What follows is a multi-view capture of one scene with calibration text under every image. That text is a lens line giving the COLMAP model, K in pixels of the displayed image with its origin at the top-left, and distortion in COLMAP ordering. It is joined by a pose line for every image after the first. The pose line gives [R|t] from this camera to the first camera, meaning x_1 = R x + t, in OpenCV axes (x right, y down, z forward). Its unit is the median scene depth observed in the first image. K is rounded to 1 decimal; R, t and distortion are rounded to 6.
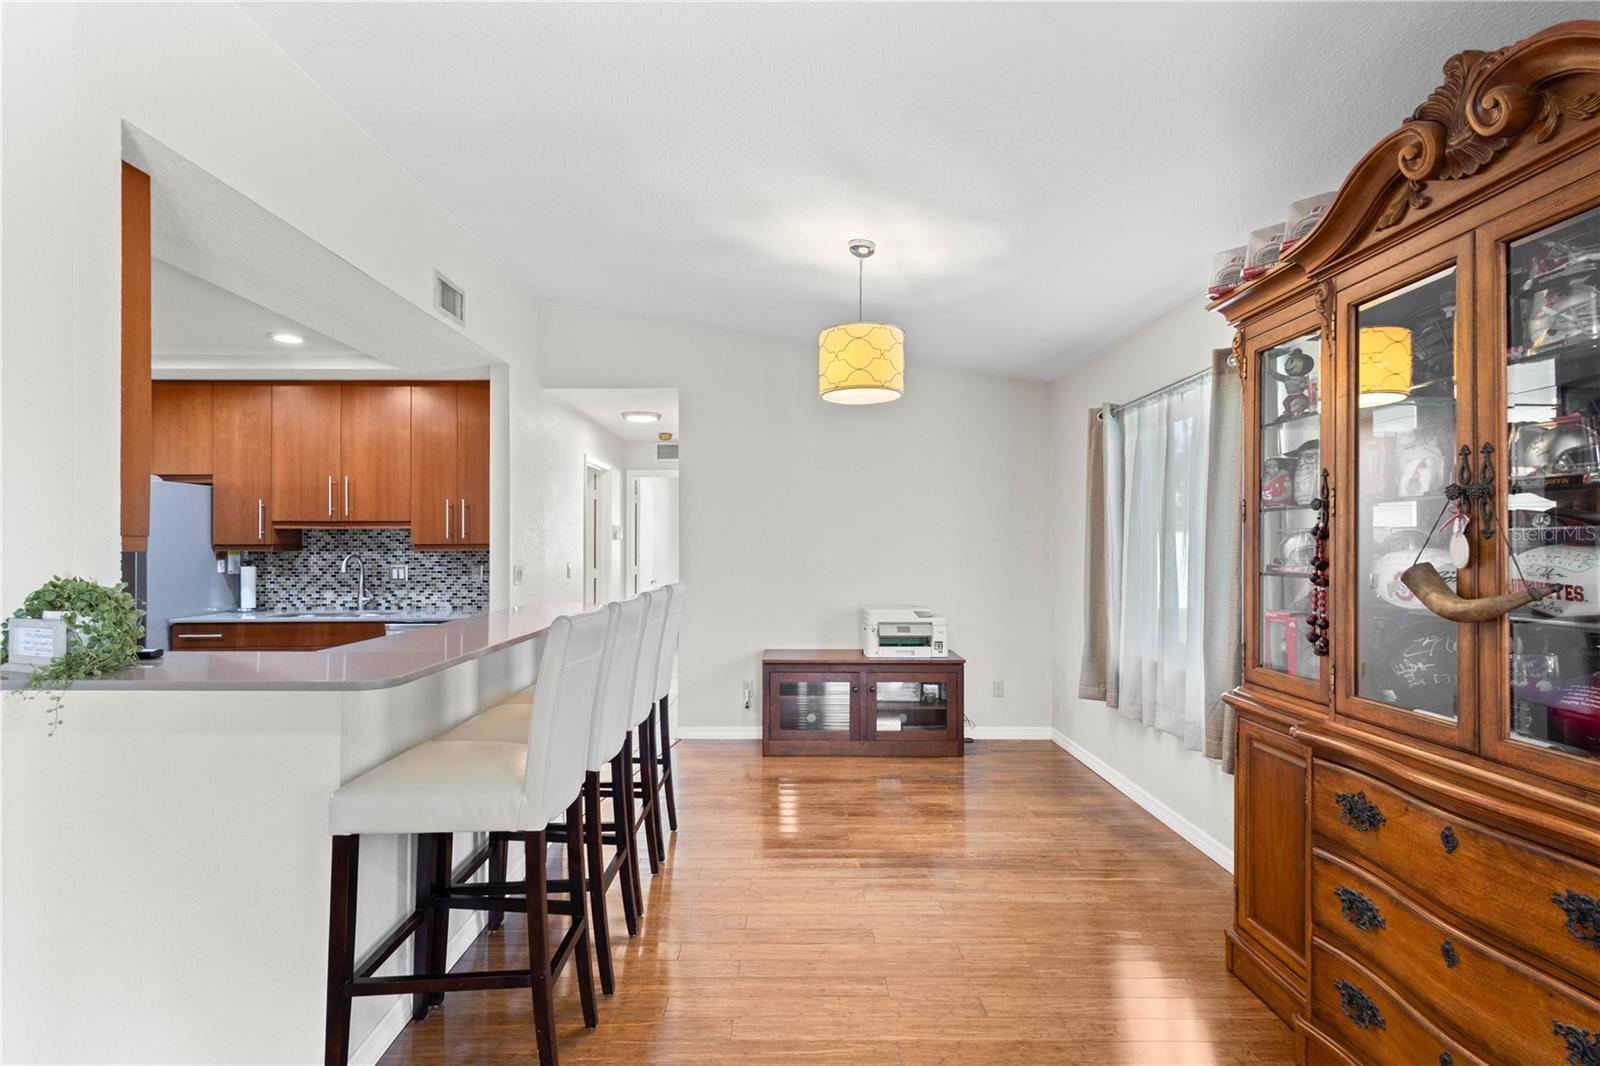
lens RADIAL K [[748.7, 0, 790.5], [0, 748.7, 533.0], [0, 0, 1]] dist [0.003079, -0.000074]
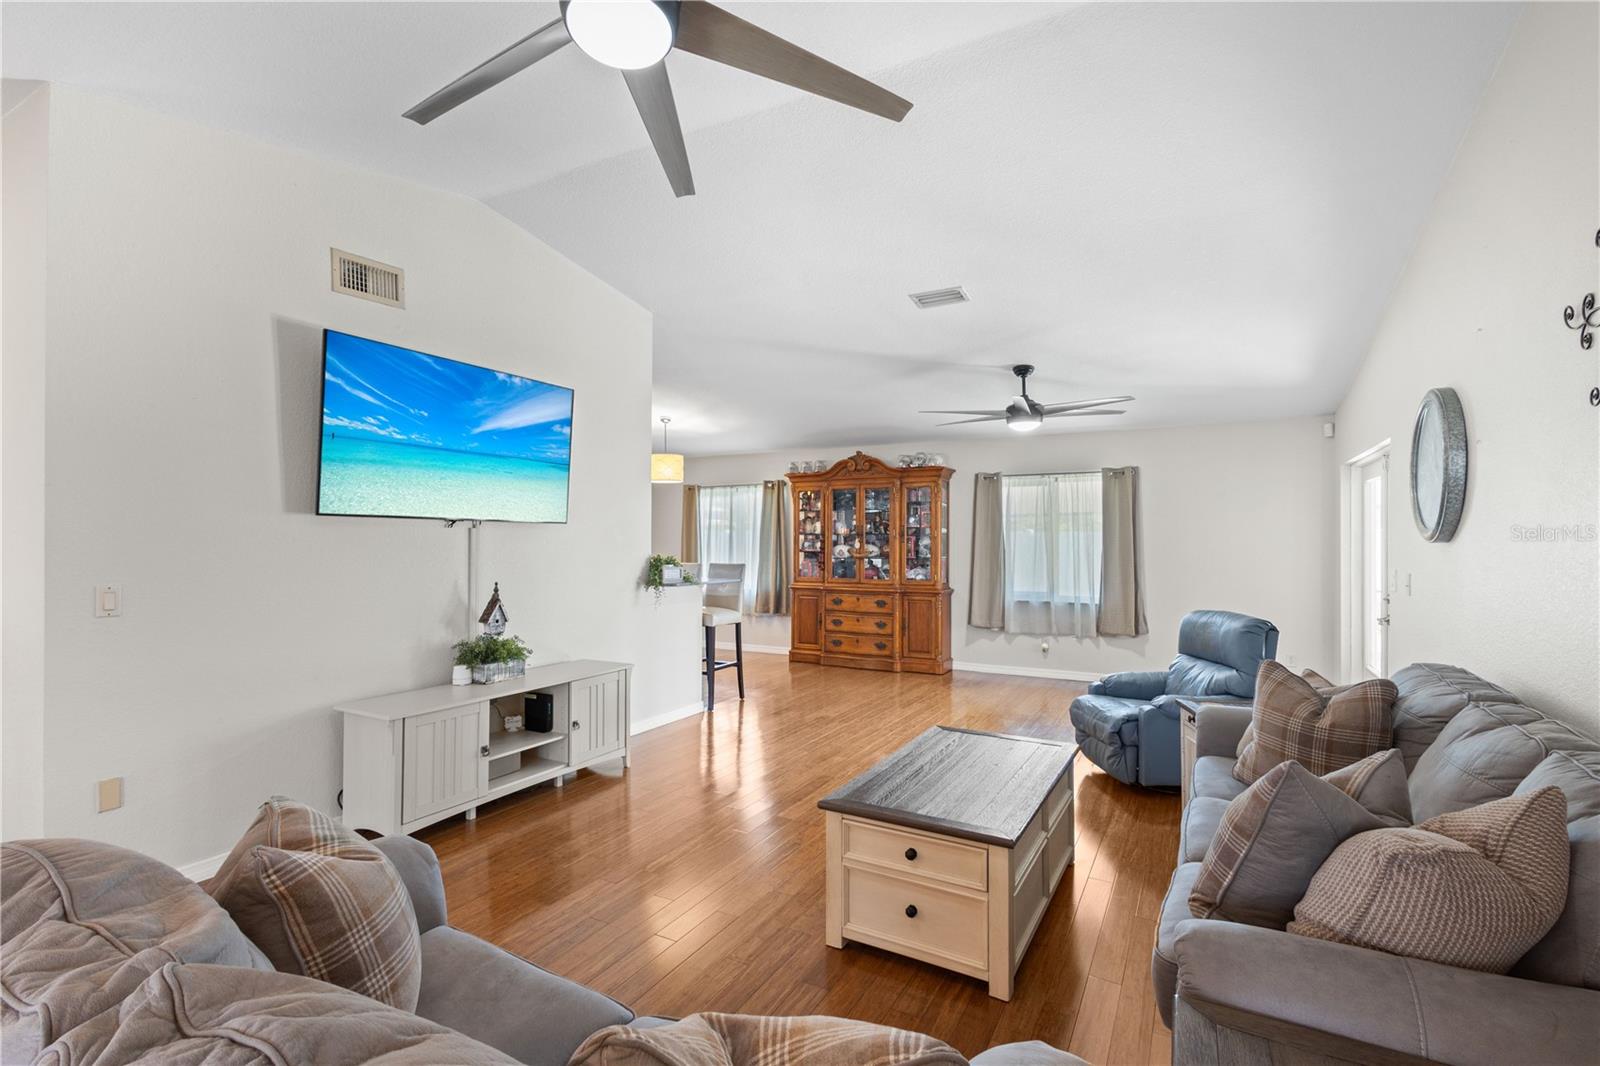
lens RADIAL K [[731.6, 0, 782.7], [0, 731.6, 541.1], [0, 0, 1]] dist [-0.000092, -0.000182]
pose [[0.509612, 0.002852, 0.860399, -1.107540], [-0.011075, 0.999933, 0.003245, -0.004508], [-0.860333, -0.011182, 0.509610, -0.339377]]
